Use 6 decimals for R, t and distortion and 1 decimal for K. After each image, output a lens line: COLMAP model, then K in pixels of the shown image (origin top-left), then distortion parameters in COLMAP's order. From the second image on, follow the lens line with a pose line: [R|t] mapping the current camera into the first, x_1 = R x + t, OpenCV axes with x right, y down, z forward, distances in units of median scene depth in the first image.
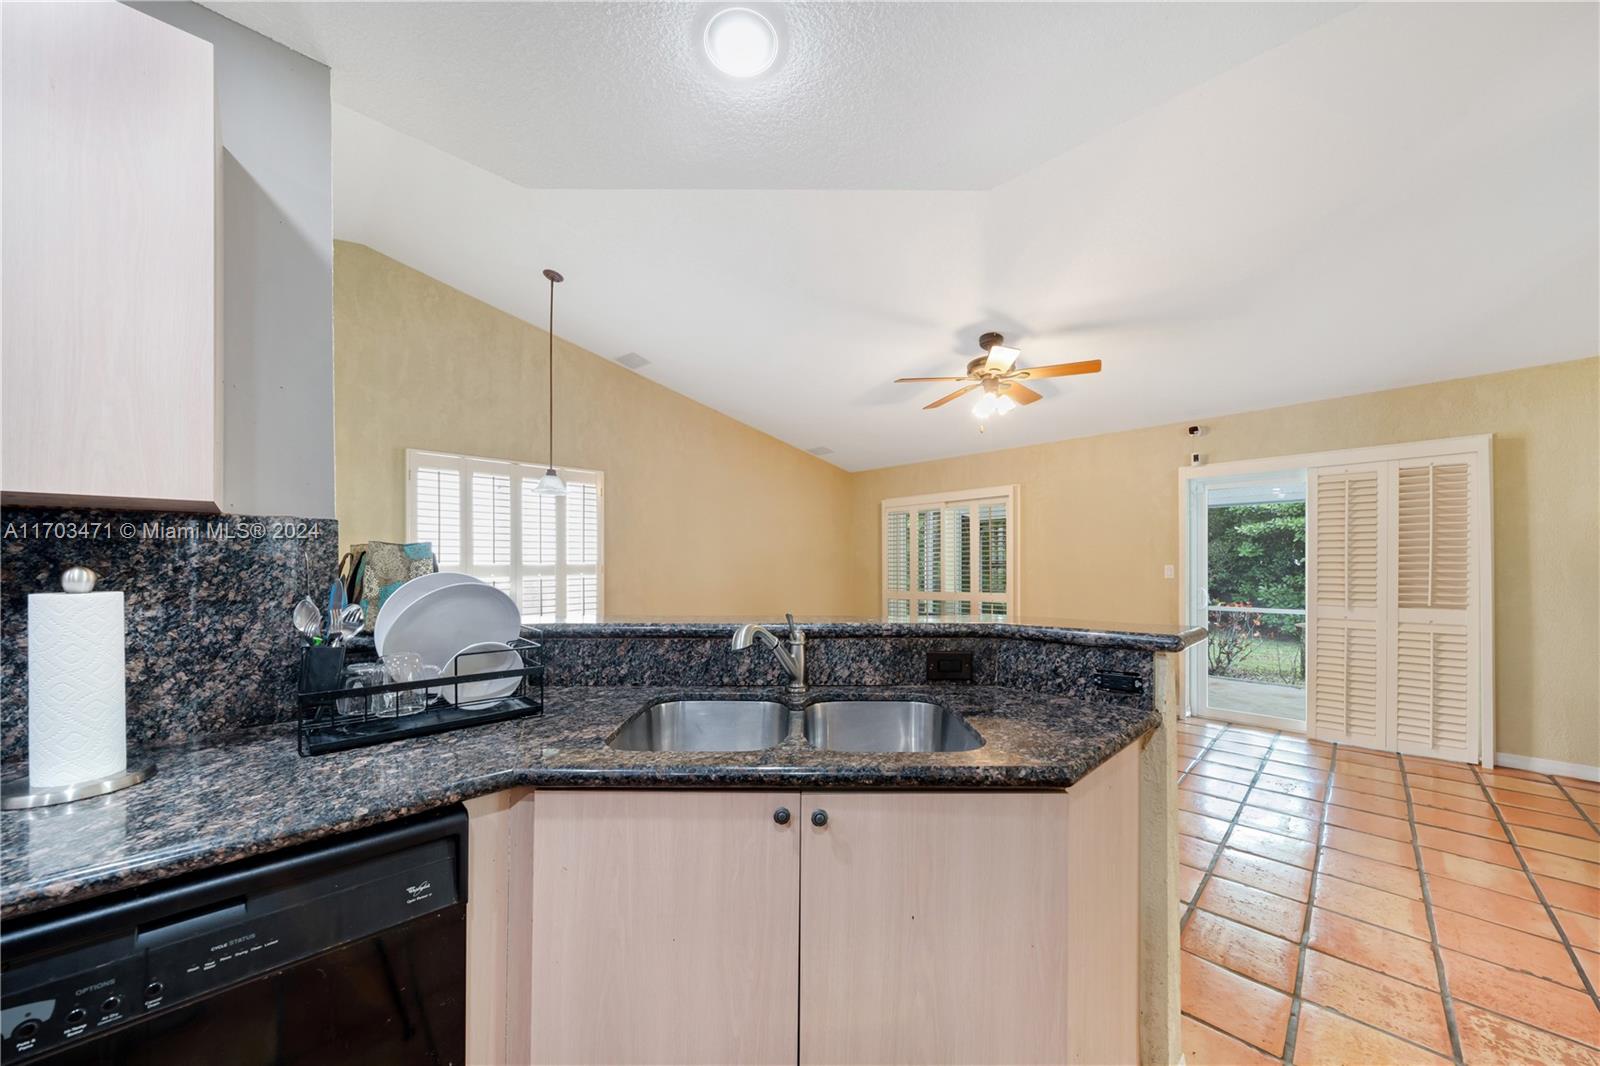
lens RADIAL K [[566.3, 0, 795.3], [0, 566.3, 563.6], [0, 0, 1]] dist [-0.001171, -0.000076]
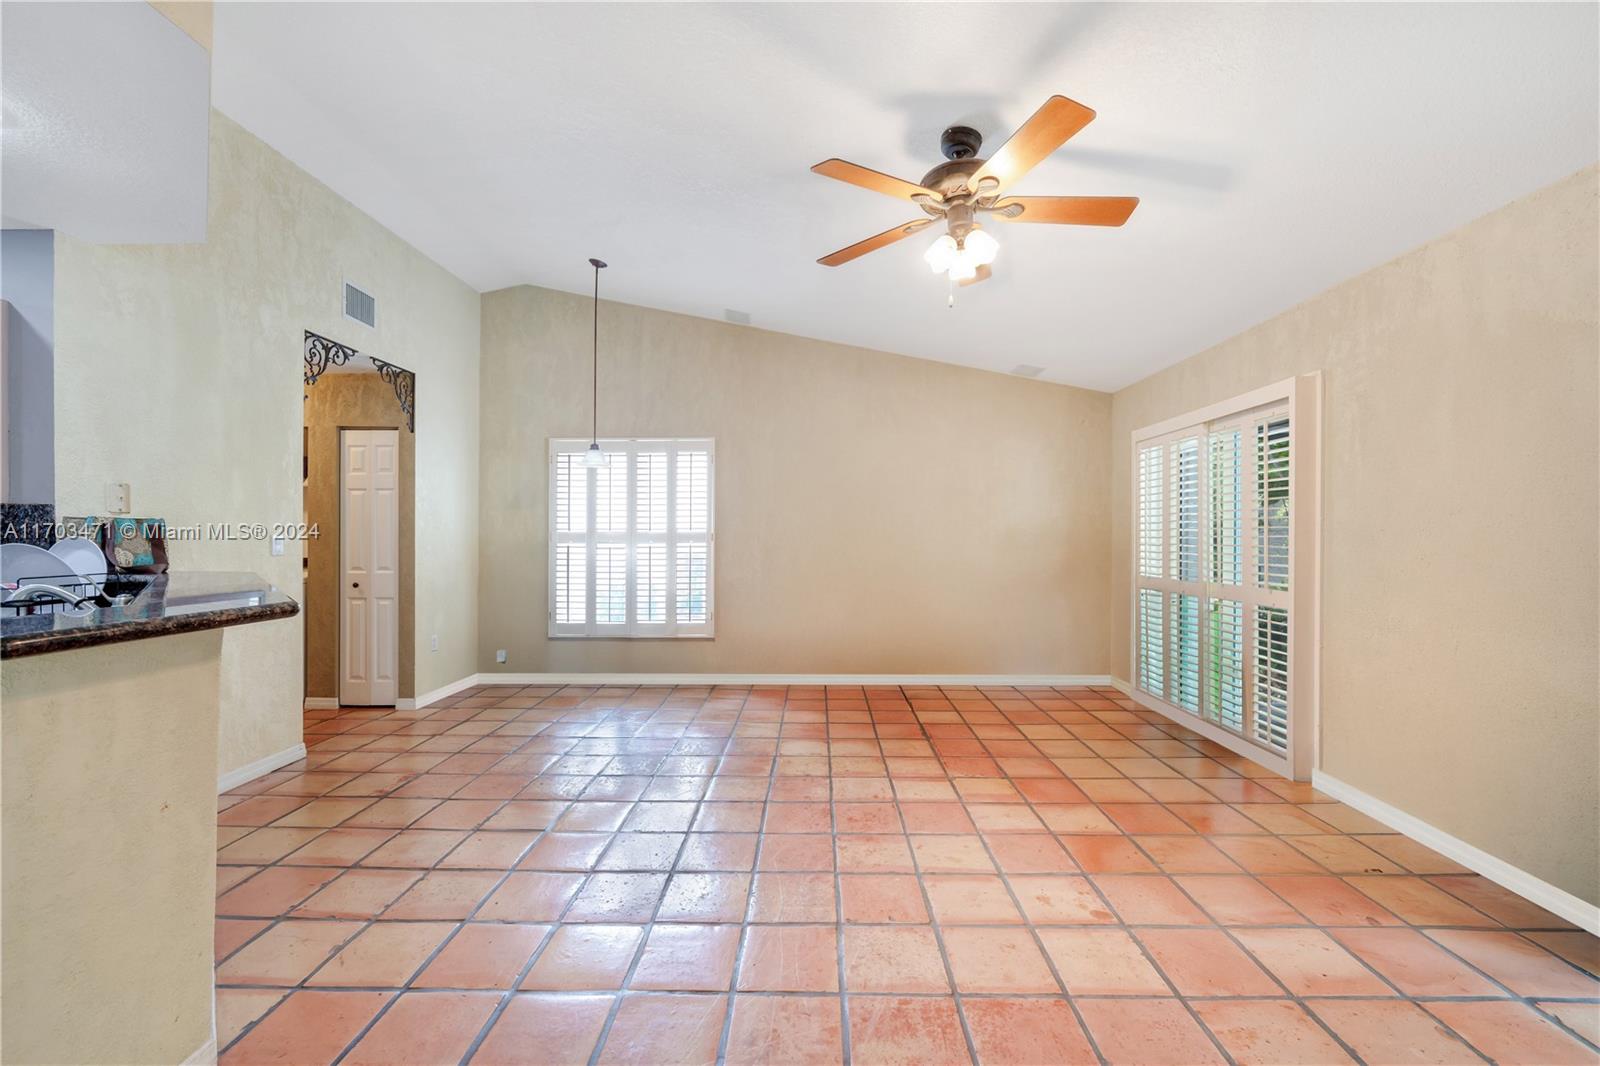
lens RADIAL K [[627.9, 0, 798.8], [0, 627.9, 536.1], [0, 0, 1]] dist [-0.001393, 0.000440]
pose [[0.695350, 0.006843, -0.718639, 0.749126], [-0.001816, 0.999968, 0.007765, -0.001049], [0.718669, -0.004094, 0.695340, 0.479843]]
